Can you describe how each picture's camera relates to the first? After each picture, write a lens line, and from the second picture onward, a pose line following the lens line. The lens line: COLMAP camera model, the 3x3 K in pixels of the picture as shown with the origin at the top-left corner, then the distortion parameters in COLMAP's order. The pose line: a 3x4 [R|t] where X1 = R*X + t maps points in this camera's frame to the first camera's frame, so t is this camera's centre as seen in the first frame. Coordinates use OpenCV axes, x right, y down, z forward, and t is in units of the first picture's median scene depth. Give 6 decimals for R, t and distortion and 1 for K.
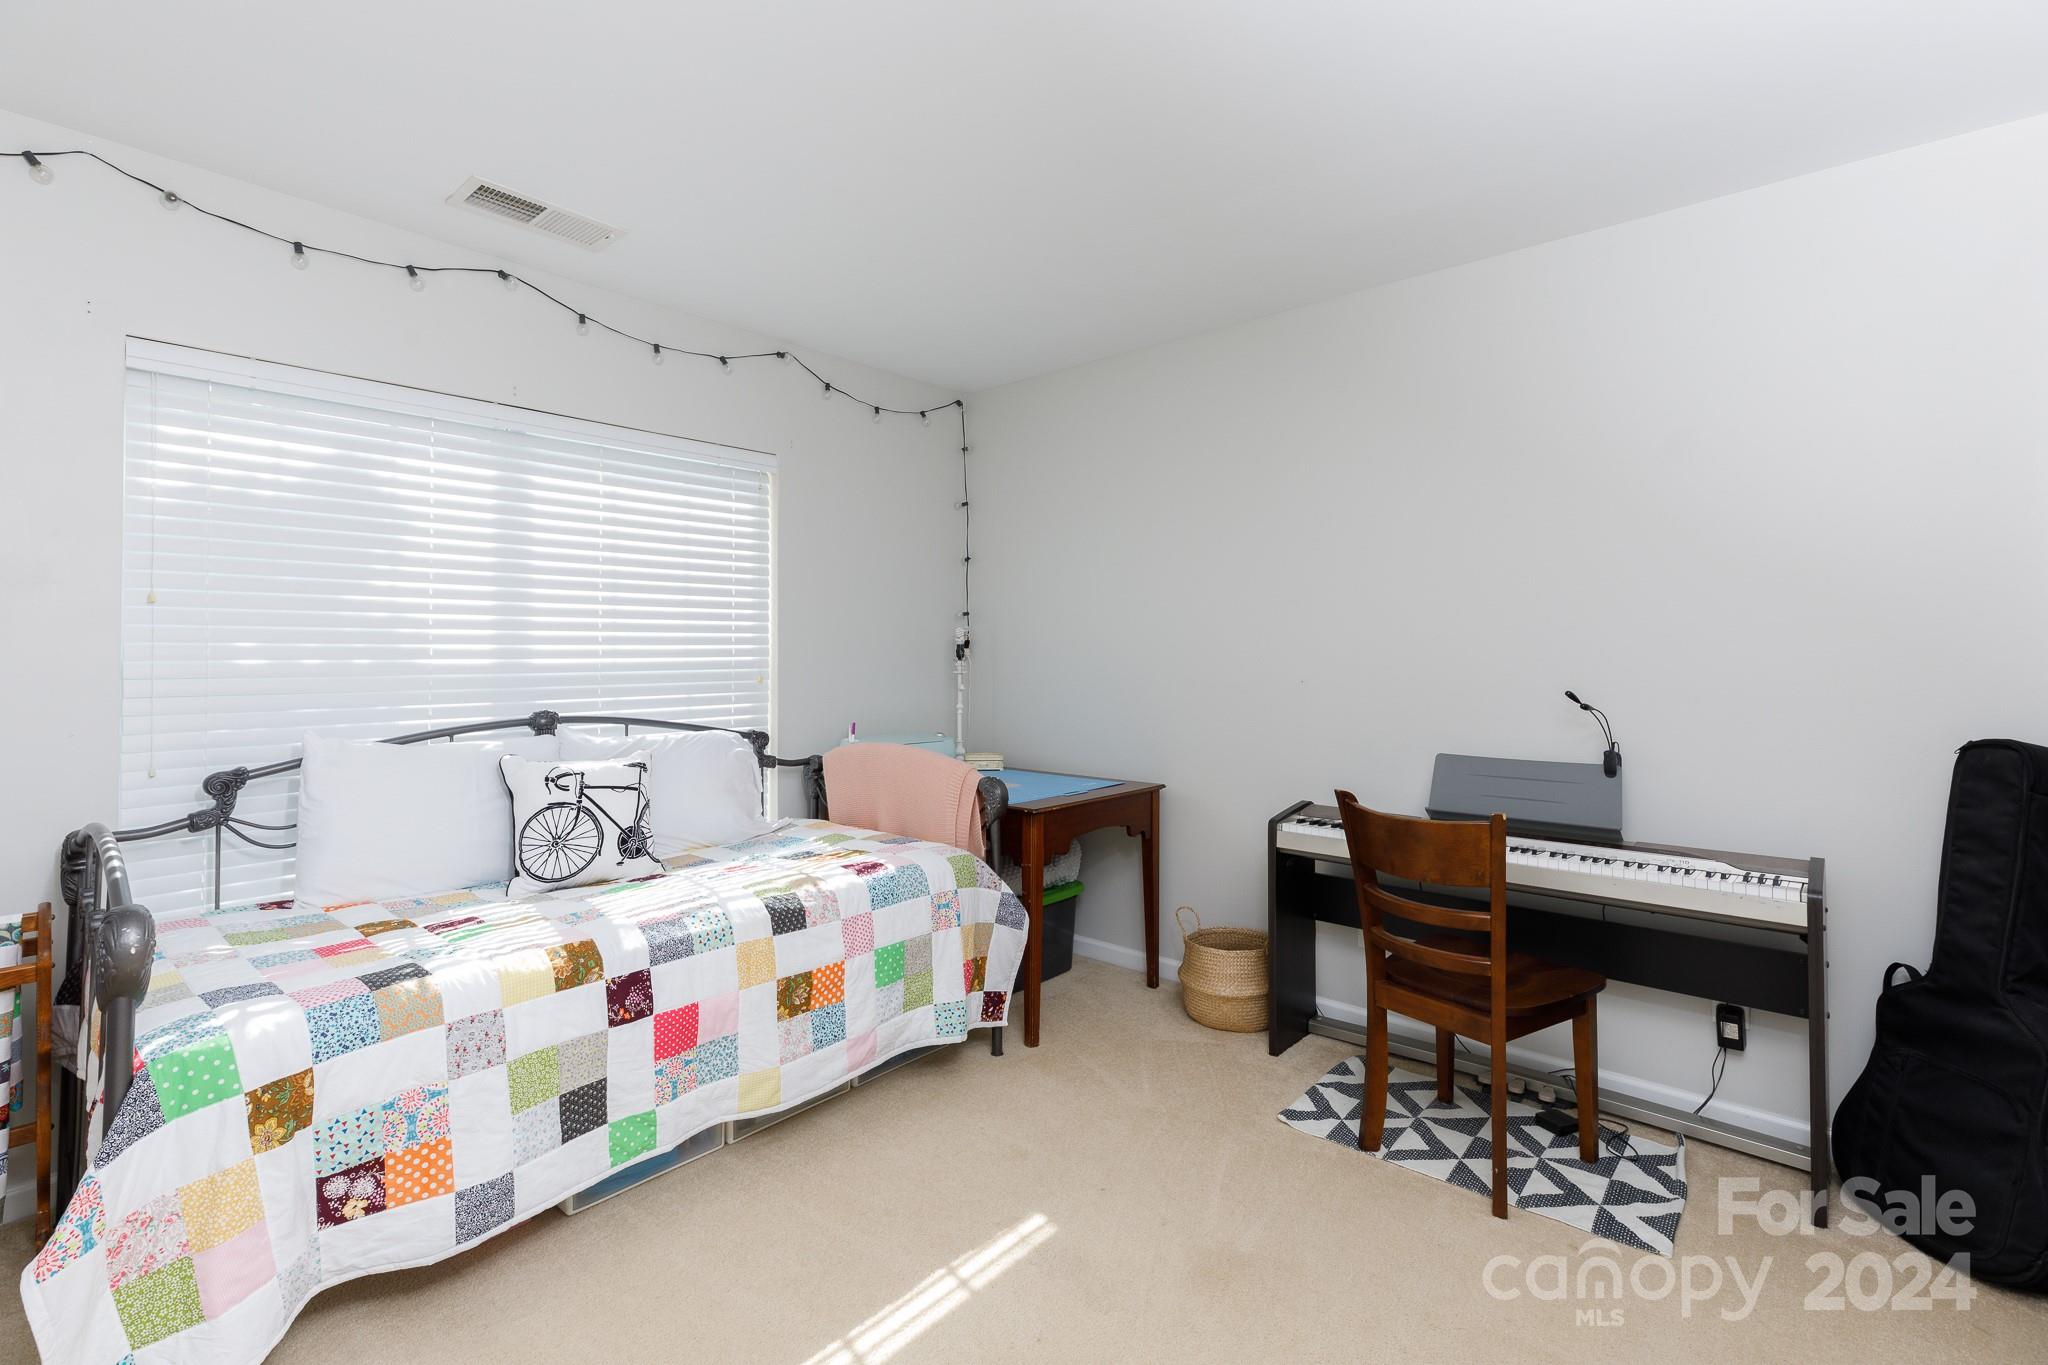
lens RADIAL K [[914.3, 0, 1020.1], [0, 914.3, 617.5], [0, 0, 1]] dist [0.009987, -0.000051]
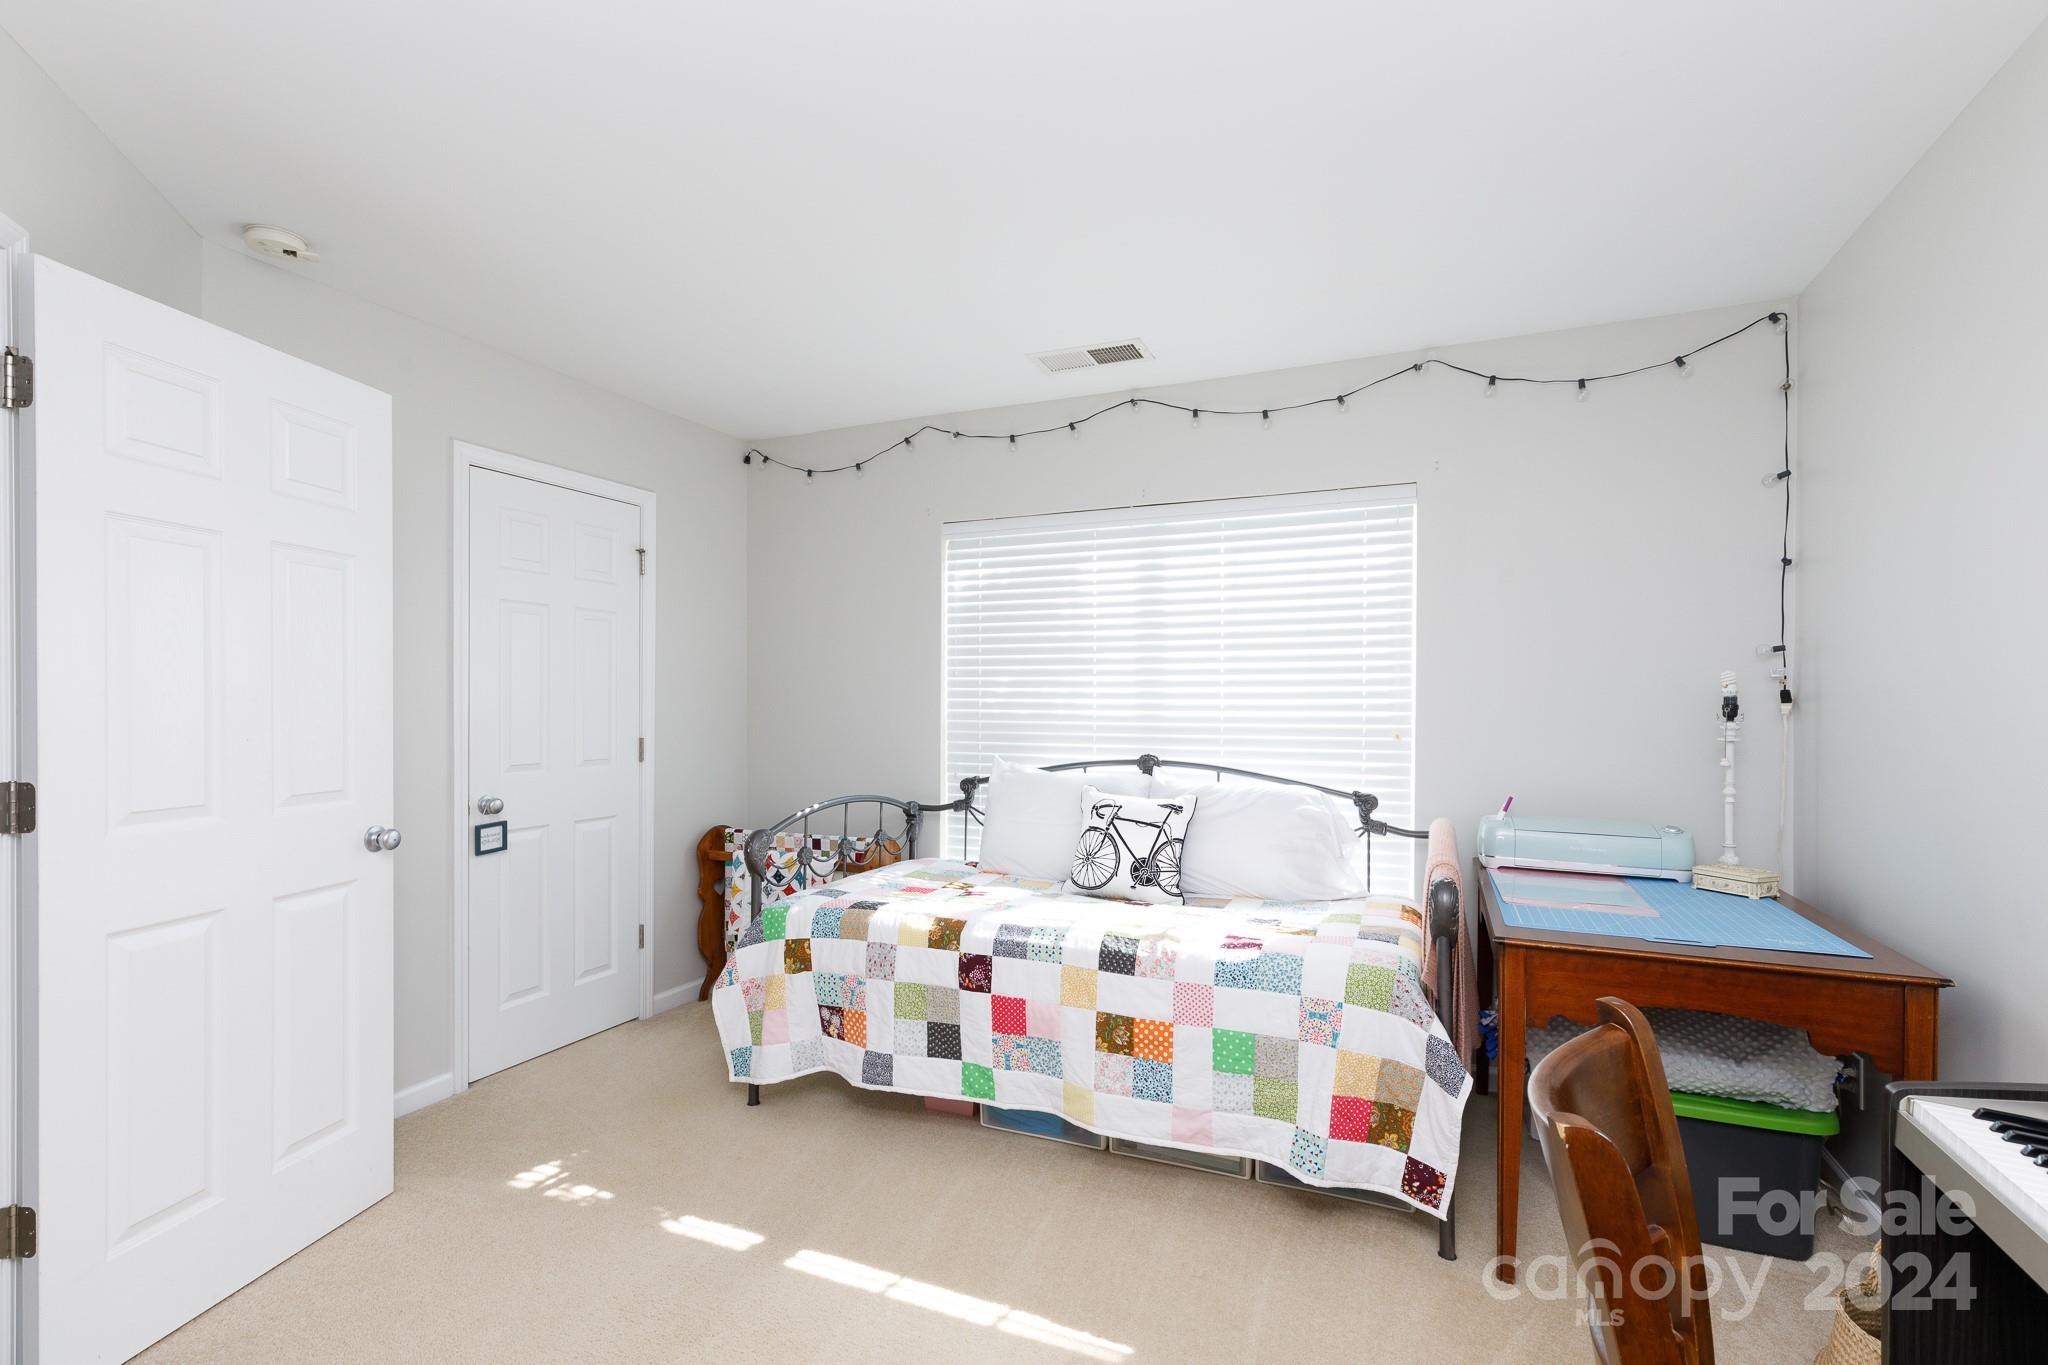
lens RADIAL K [[923.1, 0, 1013.1], [0, 923.1, 678.9], [0, 0, 1]] dist [0.007212, -0.000297]
pose [[0.321509, -0.021606, -0.946660, 0.674287], [0.032299, 0.999408, -0.011840, 0.013566], [0.946356, -0.026769, 0.322016, 0.517970]]
